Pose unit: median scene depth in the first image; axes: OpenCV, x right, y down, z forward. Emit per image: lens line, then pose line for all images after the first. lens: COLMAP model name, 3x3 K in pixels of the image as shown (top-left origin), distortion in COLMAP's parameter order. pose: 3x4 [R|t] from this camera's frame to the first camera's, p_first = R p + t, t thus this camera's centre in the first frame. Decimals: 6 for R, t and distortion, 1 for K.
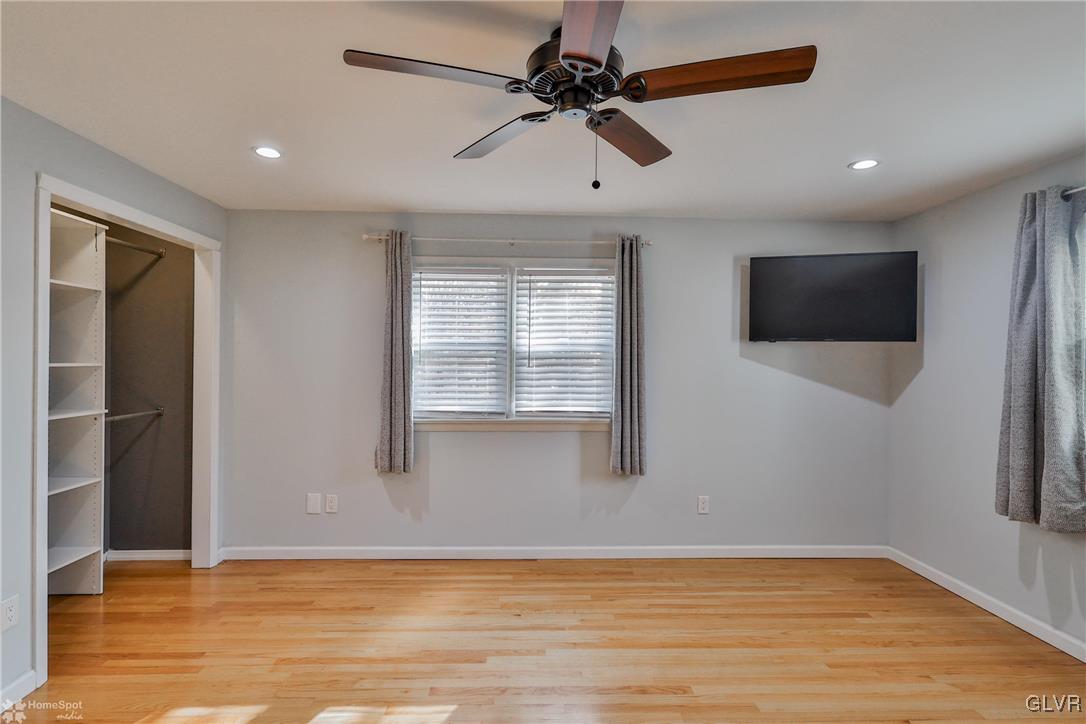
lens RADIAL K [[540.8, 0, 543.0], [0, 540.8, 357.6], [0, 0, 1]] dist [-0.001844, 0.000945]
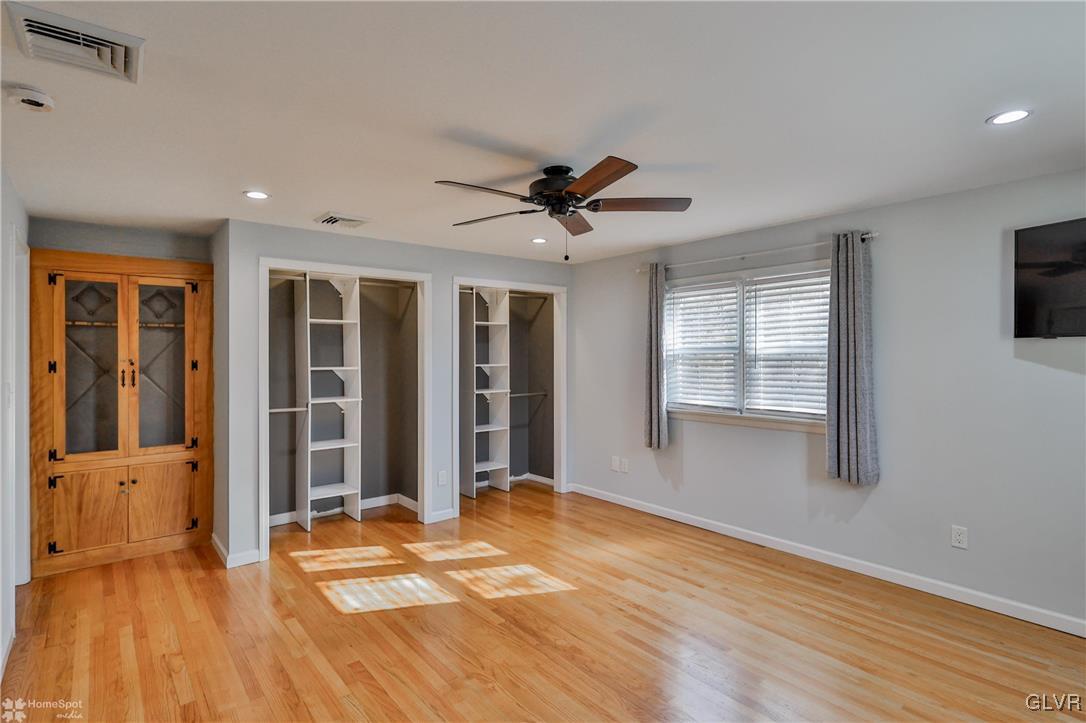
lens RADIAL K [[540.8, 0, 543.0], [0, 540.8, 357.1], [0, 0, 1]] dist [-0.001844, 0.000945]
pose [[0.607843, -0.007501, -0.794022, 0.591637], [0.009524, 0.999952, -0.002156, -0.007779], [0.794000, -0.006252, 0.607885, -0.006596]]
